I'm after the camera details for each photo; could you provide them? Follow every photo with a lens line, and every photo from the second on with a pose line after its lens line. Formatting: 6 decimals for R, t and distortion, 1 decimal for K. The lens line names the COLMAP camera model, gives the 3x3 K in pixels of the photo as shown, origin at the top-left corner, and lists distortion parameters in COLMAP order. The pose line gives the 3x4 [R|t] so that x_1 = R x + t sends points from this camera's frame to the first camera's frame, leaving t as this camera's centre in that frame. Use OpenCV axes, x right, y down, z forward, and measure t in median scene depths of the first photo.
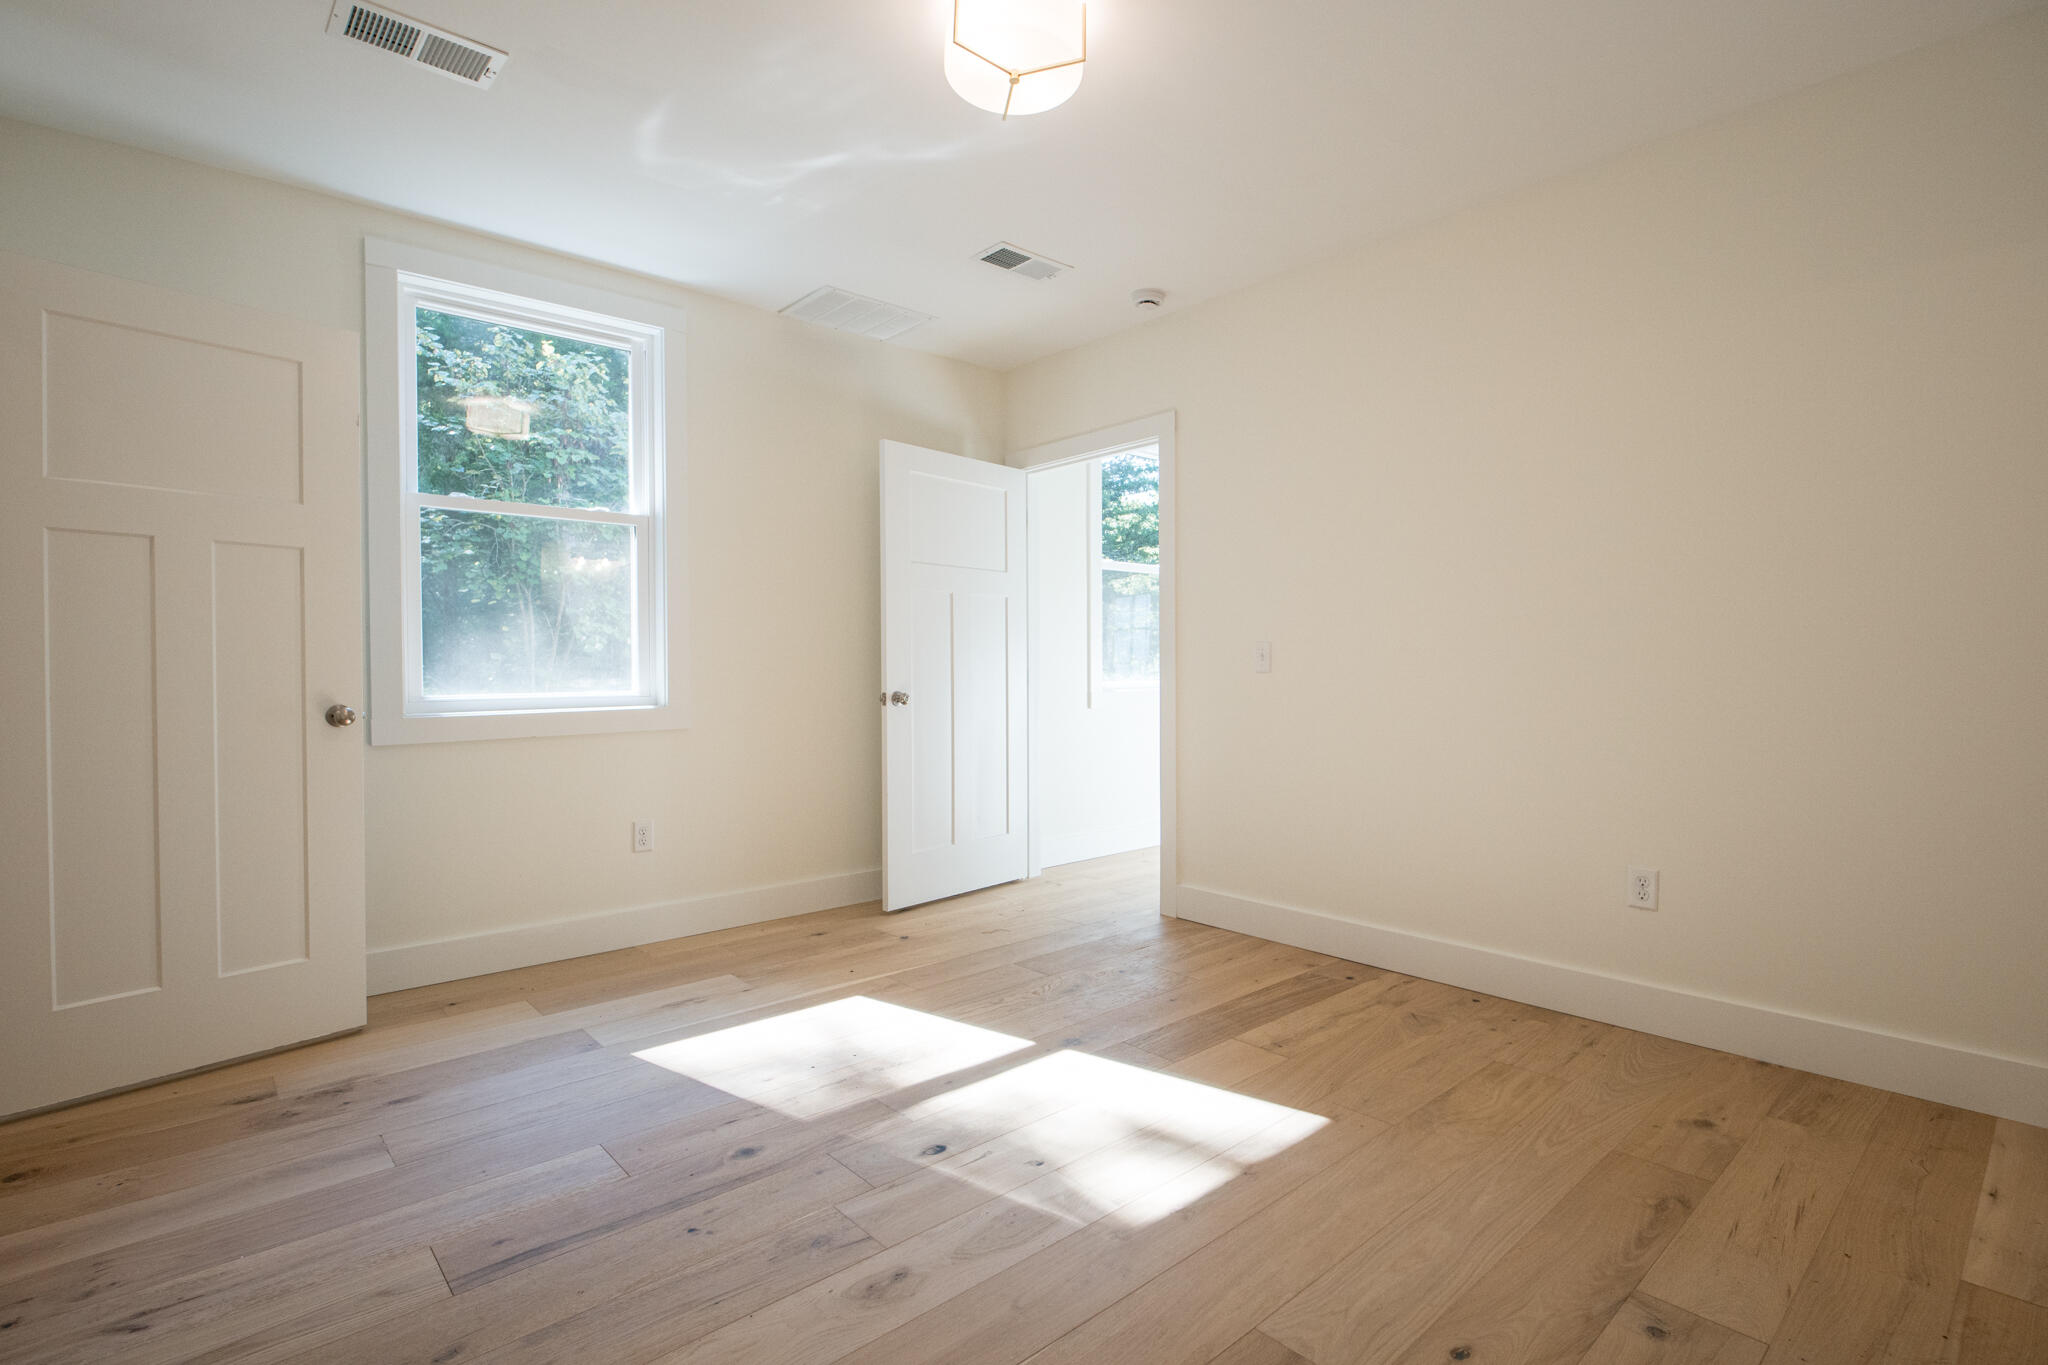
lens RADIAL K [[970.1, 0, 1019.7], [0, 970.1, 678.0], [0, 0, 1]] dist [0.008536, -0.014832]
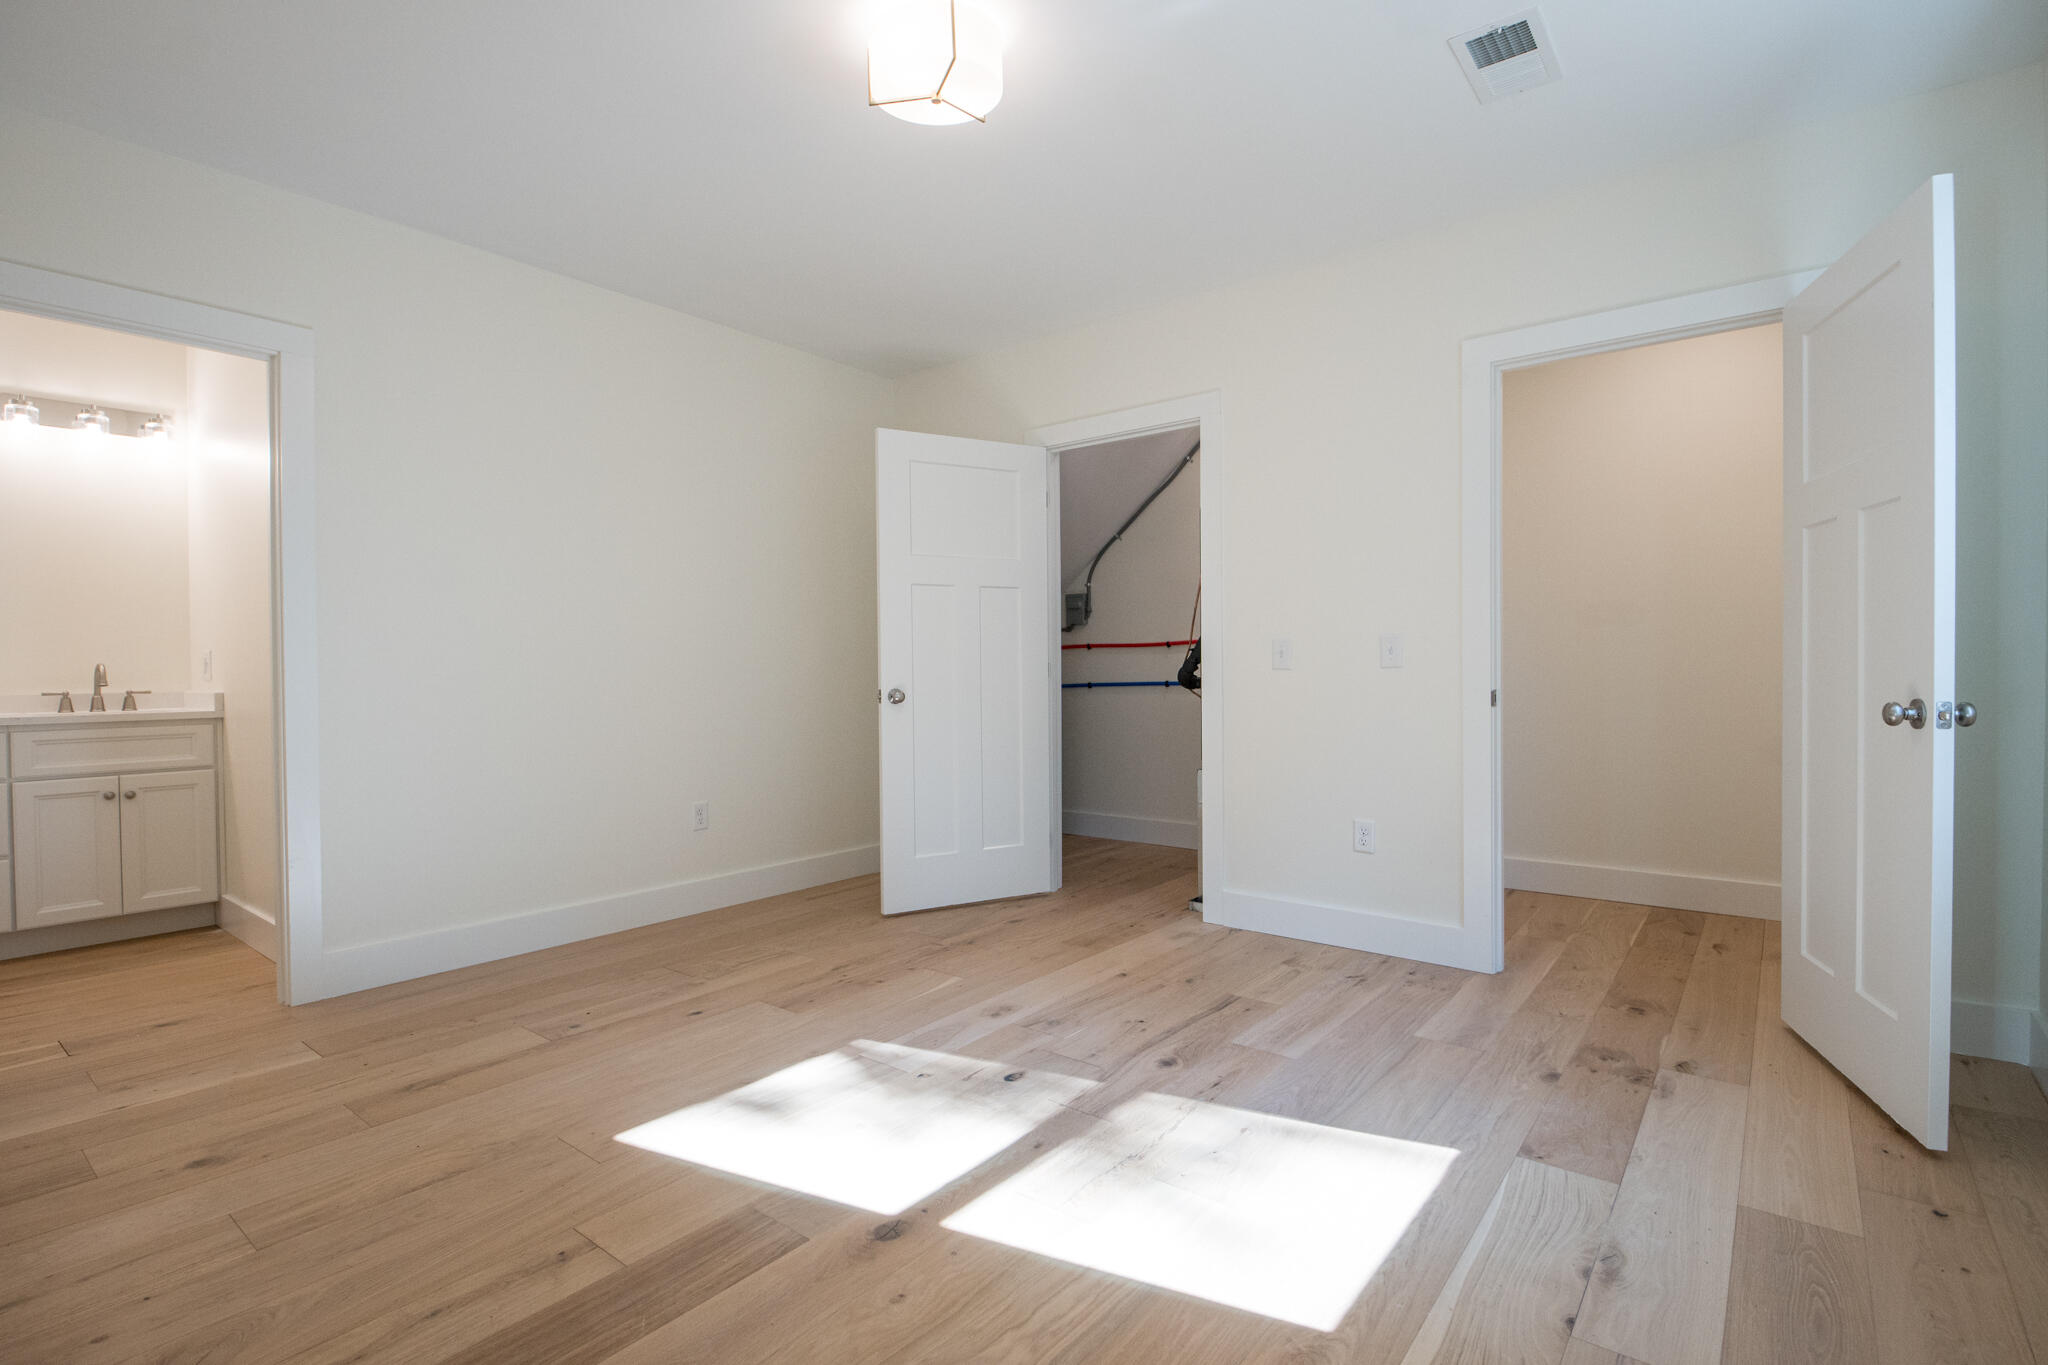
lens RADIAL K [[970.1, 0, 1019.7], [0, 970.1, 678.0], [0, 0, 1]] dist [0.008536, -0.014832]
pose [[-0.985293, 0.012656, -0.170403, 0.089596], [0.008894, 0.999700, 0.022826, -0.014424], [0.170640, 0.020975, -0.985110, 2.011084]]
